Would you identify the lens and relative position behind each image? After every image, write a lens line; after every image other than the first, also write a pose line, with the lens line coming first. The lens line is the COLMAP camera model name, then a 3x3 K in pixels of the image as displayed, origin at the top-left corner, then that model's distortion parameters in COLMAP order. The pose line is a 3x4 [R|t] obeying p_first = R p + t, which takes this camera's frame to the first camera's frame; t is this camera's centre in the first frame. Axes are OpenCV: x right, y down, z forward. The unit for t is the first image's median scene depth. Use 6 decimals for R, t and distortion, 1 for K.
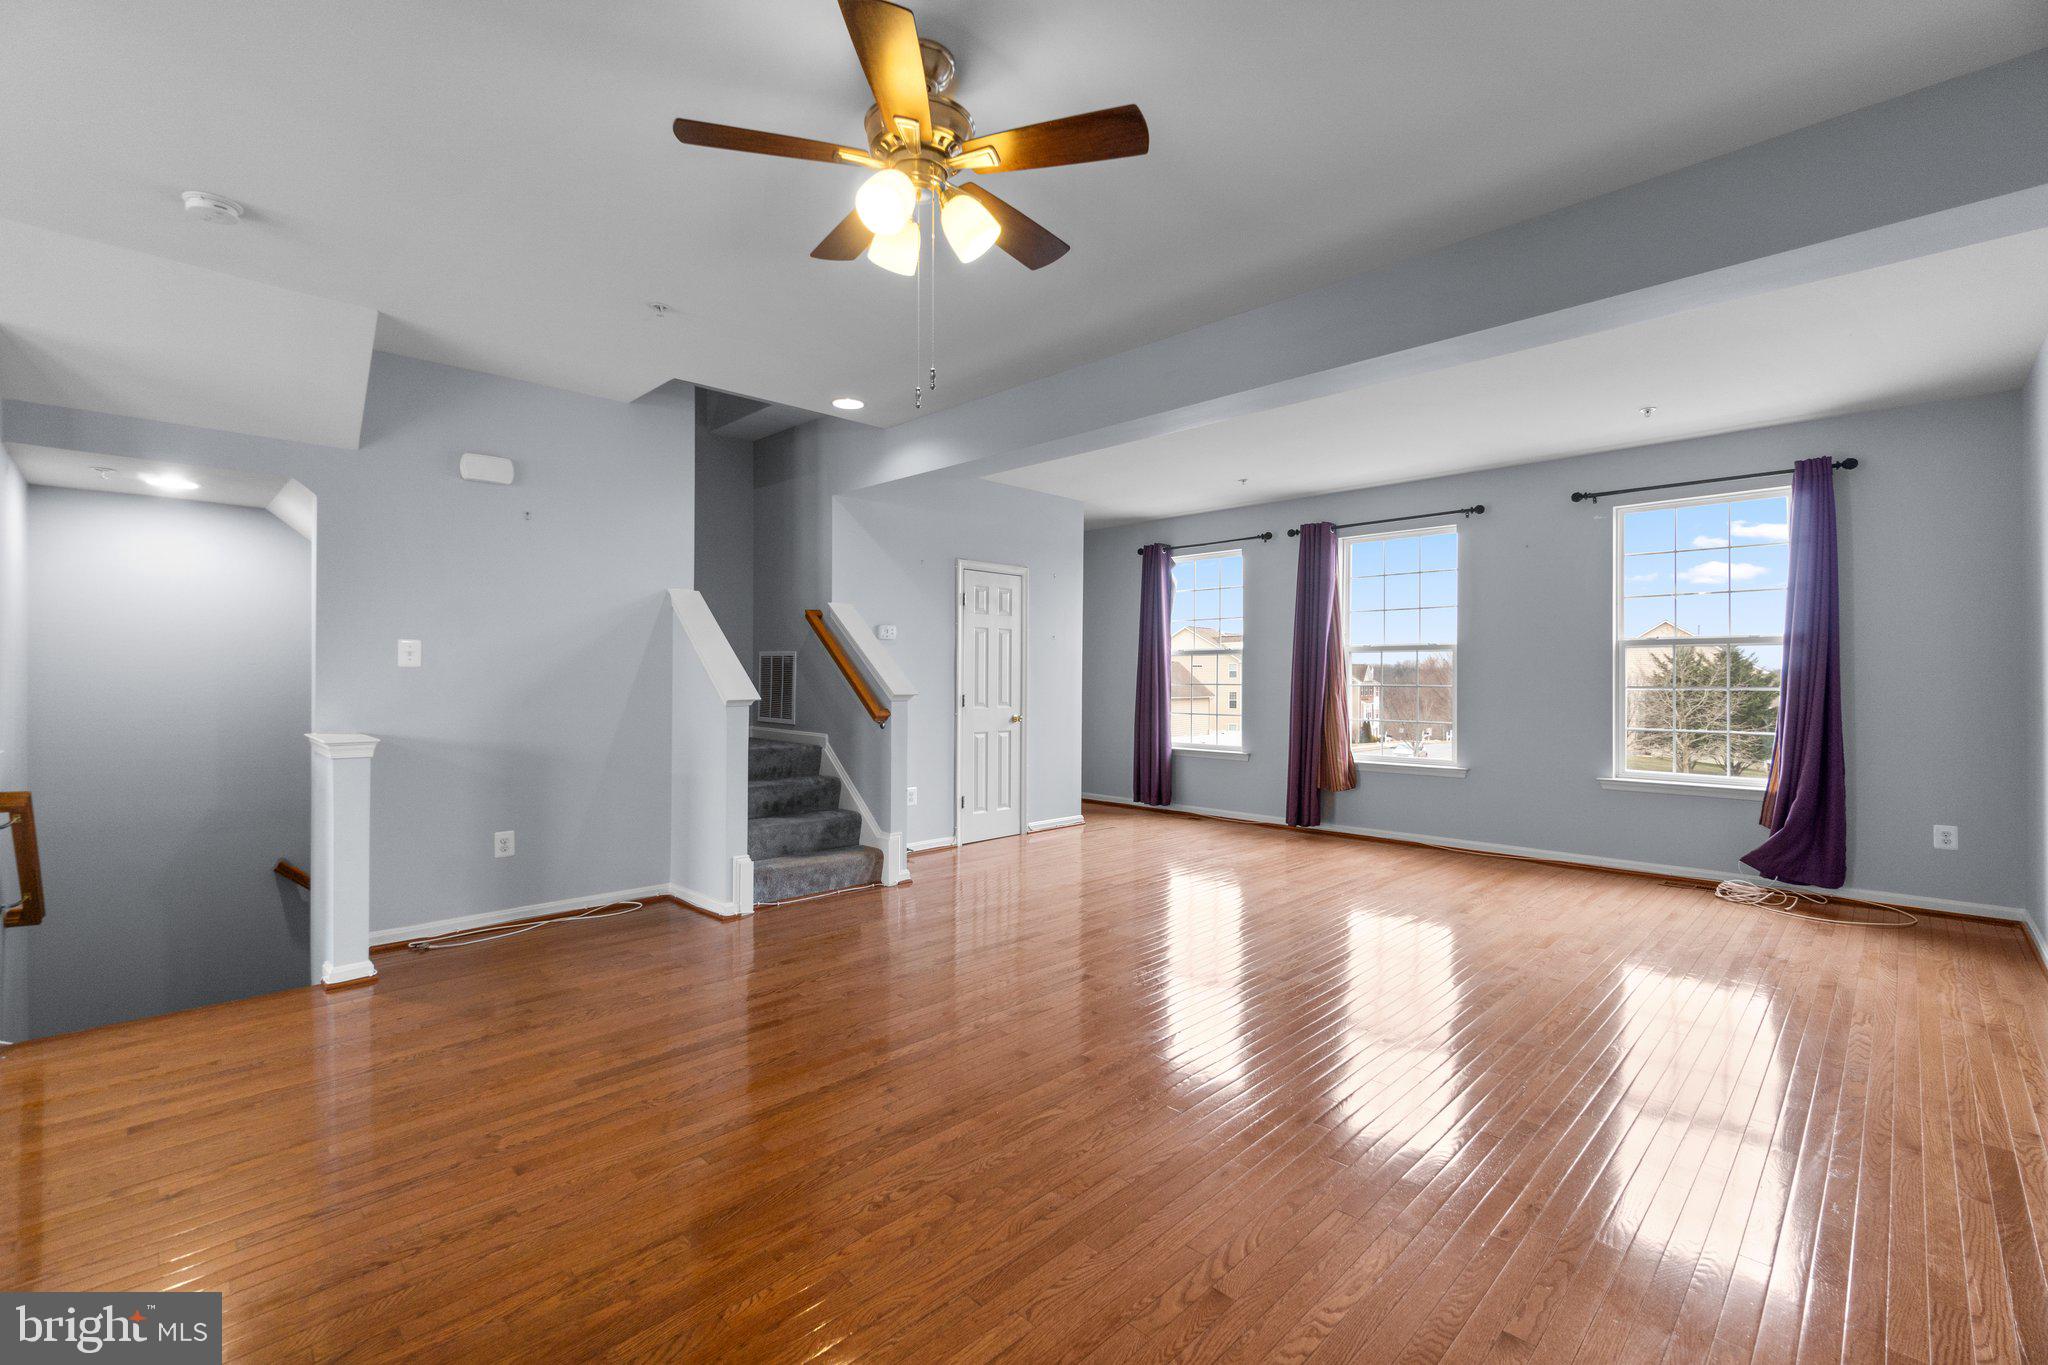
lens RADIAL K [[881.7, 0, 1015.4], [0, 881.7, 665.4], [0, 0, 1]] dist [-0.002421, 0.000112]
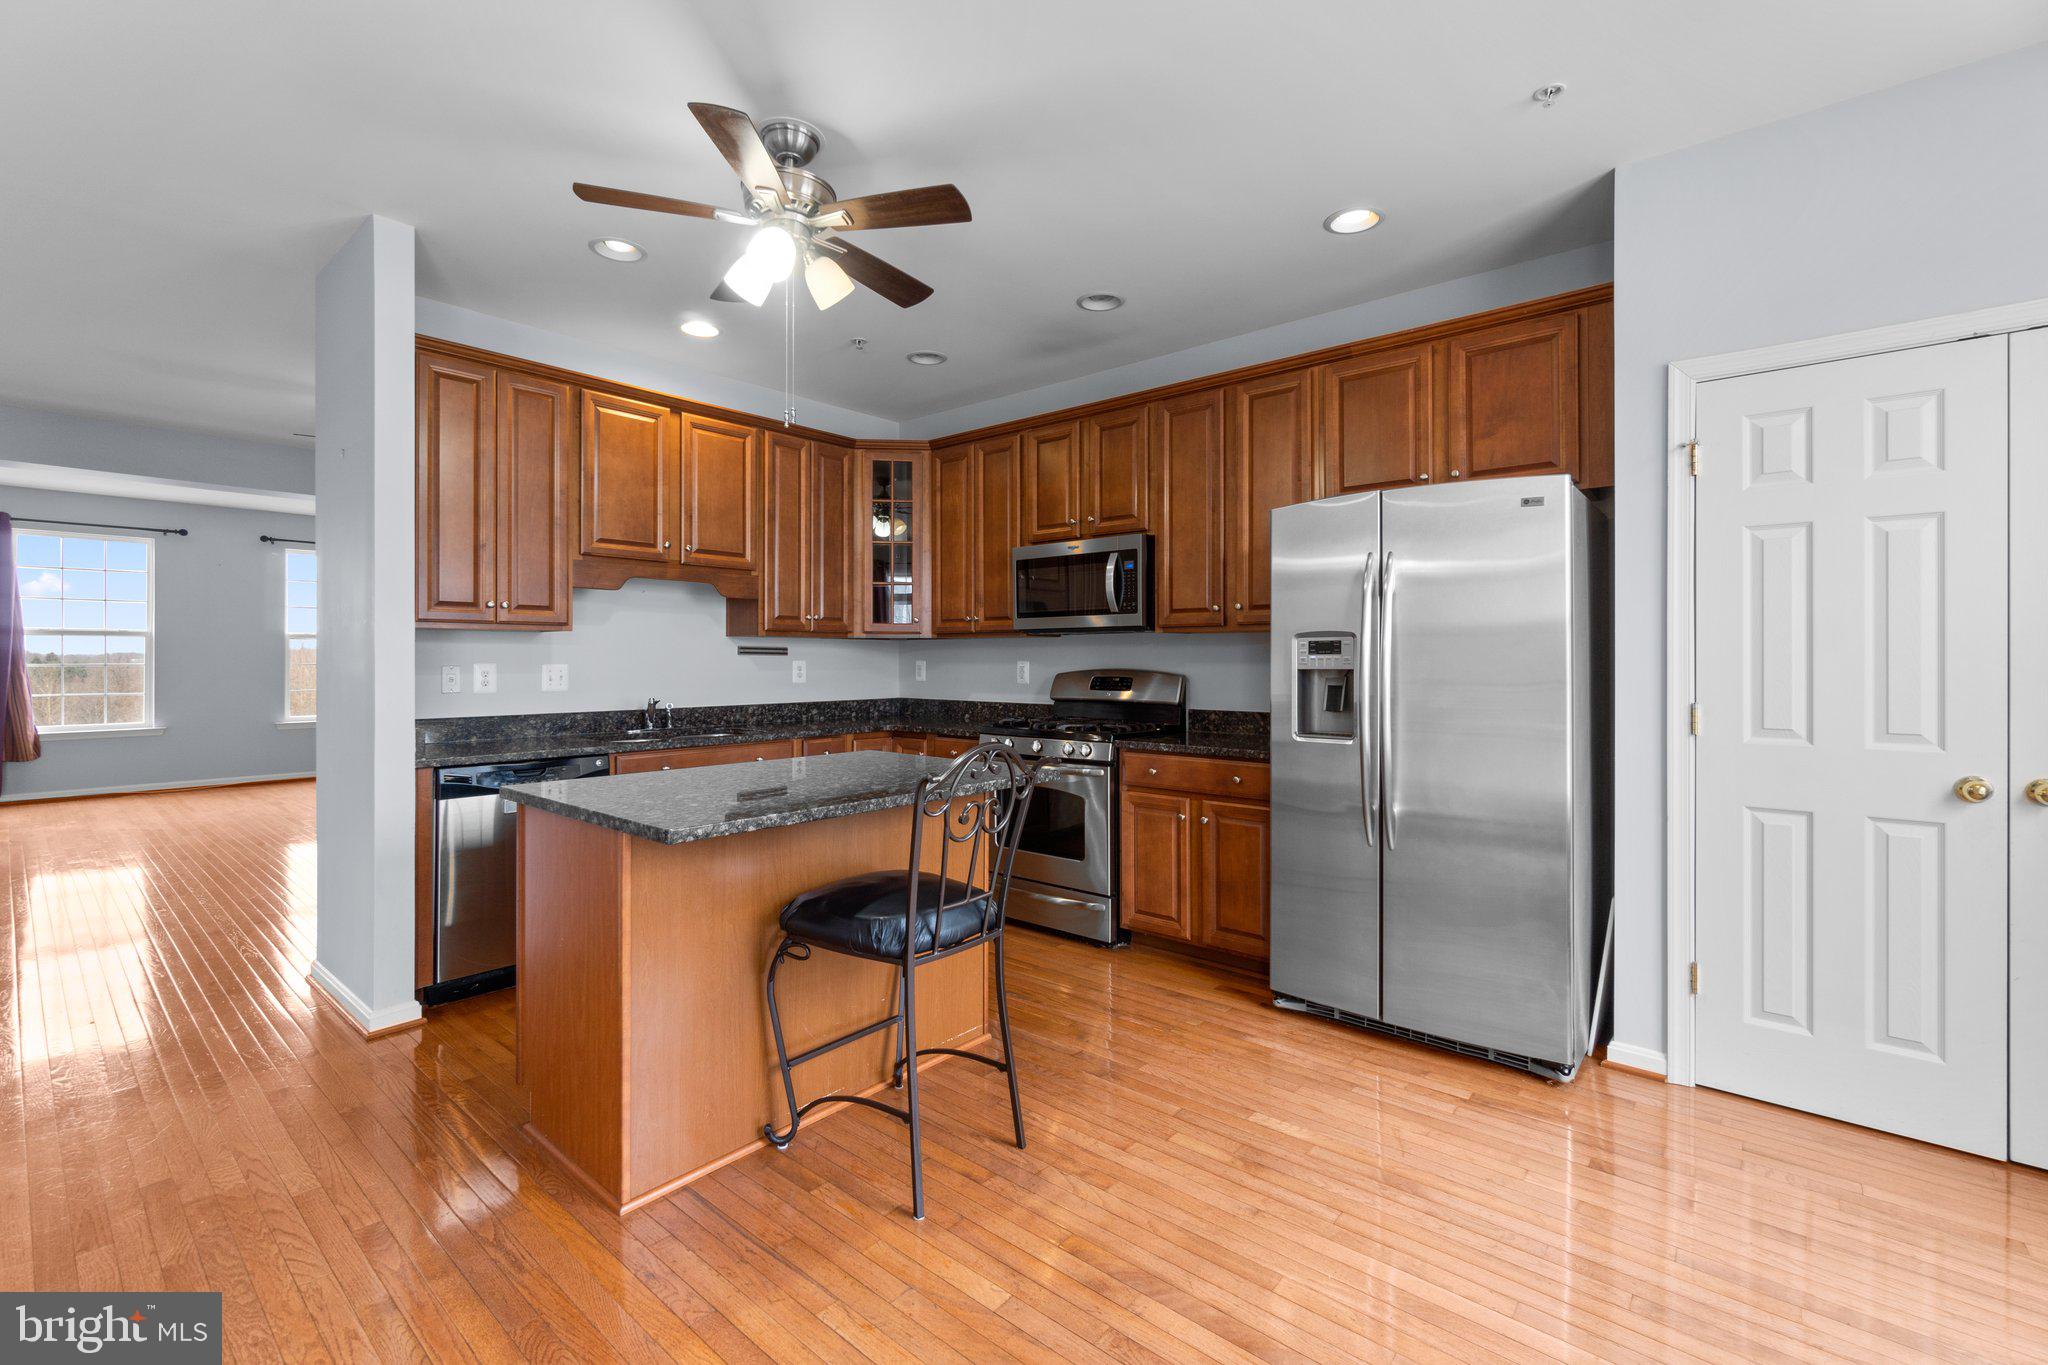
lens RADIAL K [[883.6, 0, 1012.2], [0, 883.6, 663.5], [0, 0, 1]] dist [-0.004219, 0.000113]
pose [[-0.075929, -0.005815, 0.997096, -0.977178], [-0.014537, 0.999883, 0.004725, -0.003131], [-0.997007, -0.014136, -0.076005, -0.168813]]
